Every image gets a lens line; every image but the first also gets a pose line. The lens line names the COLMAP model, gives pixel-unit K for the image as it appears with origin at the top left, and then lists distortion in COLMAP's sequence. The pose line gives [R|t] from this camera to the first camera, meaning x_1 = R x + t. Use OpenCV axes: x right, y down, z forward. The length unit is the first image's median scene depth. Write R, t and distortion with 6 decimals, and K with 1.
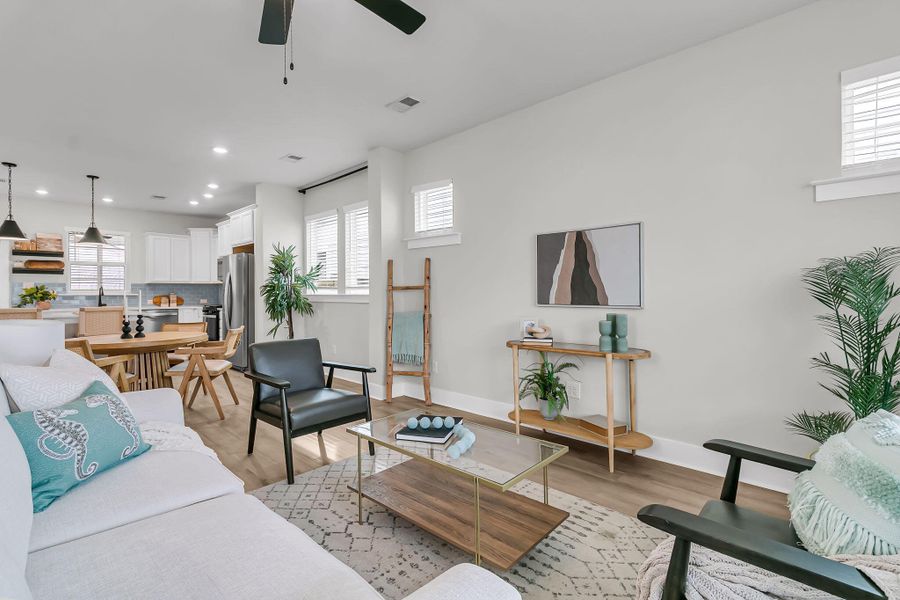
lens RADIAL K [[415.0, 0, 454.0], [0, 415.0, 292.2], [0, 0, 1]] dist [0.000114, 0.000453]
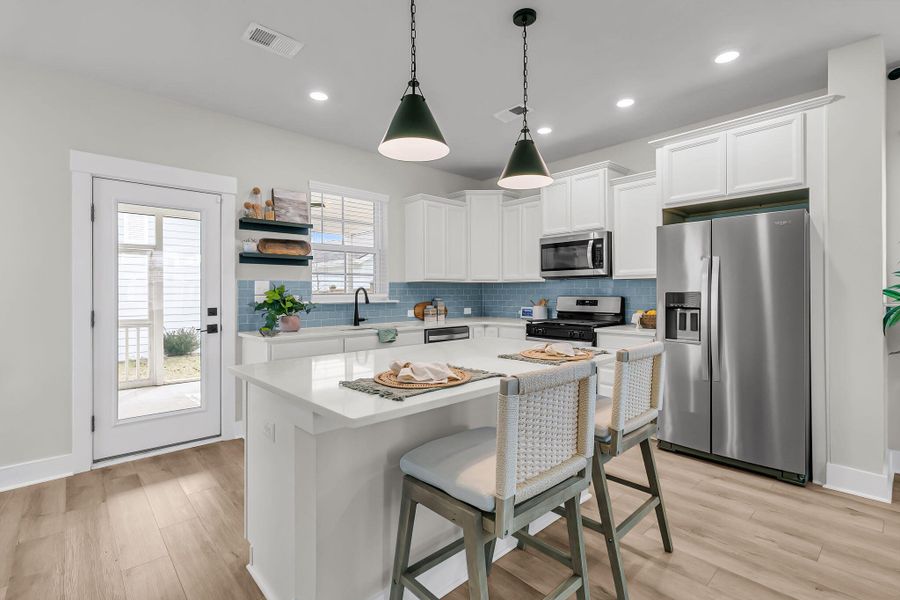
lens RADIAL K [[415.0, 0, 454.0], [0, 415.0, 292.2], [0, 0, 1]] dist [0.000114, 0.000453]
pose [[0.997387, -0.000343, -0.072245, -0.748926], [0.000159, 0.999997, -0.002559, -0.006654], [0.072245, 0.002541, 0.997384, 0.489530]]
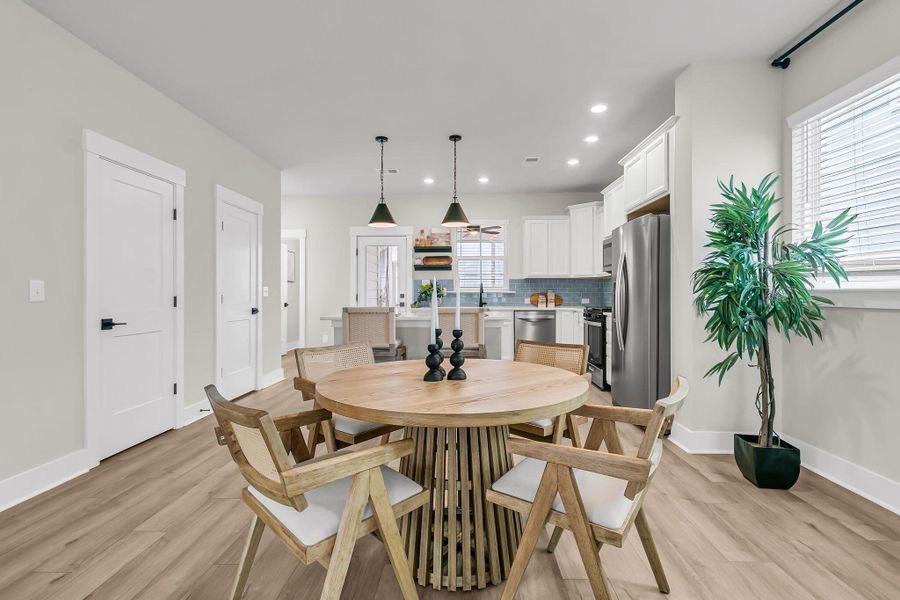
lens RADIAL K [[418.5, 0, 453.2], [0, 418.5, 298.7], [0, 0, 1]] dist [0.002755, 0.000661]
pose [[0.658729, 0.011581, -0.752291, -0.237566], [-0.000685, 0.999890, 0.014793, 0.007564], [0.752380, -0.009230, 0.658665, 0.400333]]
